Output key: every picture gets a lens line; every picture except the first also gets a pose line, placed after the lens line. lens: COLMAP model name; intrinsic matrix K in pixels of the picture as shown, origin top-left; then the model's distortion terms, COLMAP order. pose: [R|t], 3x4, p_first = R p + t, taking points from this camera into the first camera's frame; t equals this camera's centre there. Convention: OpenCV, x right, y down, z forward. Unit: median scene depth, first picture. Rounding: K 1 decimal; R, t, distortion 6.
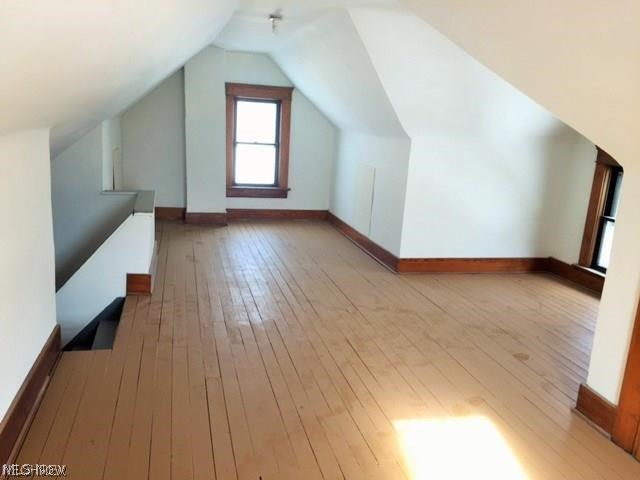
lens RADIAL K [[541.5, 0, 319.9], [0, 541.5, 241.1], [0, 0, 1]] dist [0.068732, -0.094057]
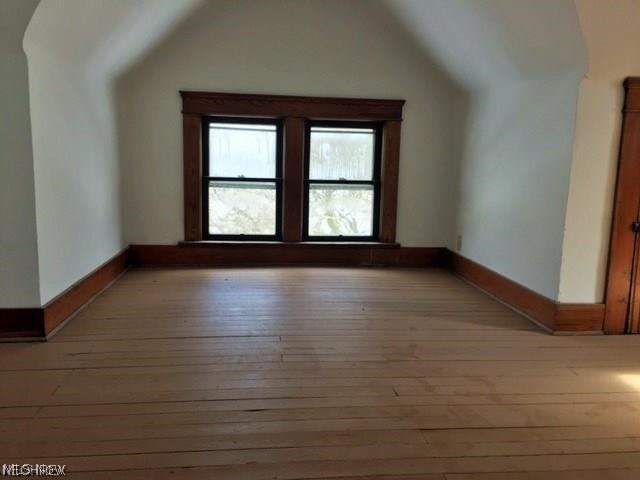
lens RADIAL K [[541.5, 0, 319.4], [0, 541.5, 238.8], [0, 0, 1]] dist [0.068732, -0.094057]
pose [[0.150755, -0.211756, 0.965625, -0.438147], [0.206879, 0.961918, 0.178645, -0.100472], [-0.966682, 0.172836, 0.188822, 1.026276]]
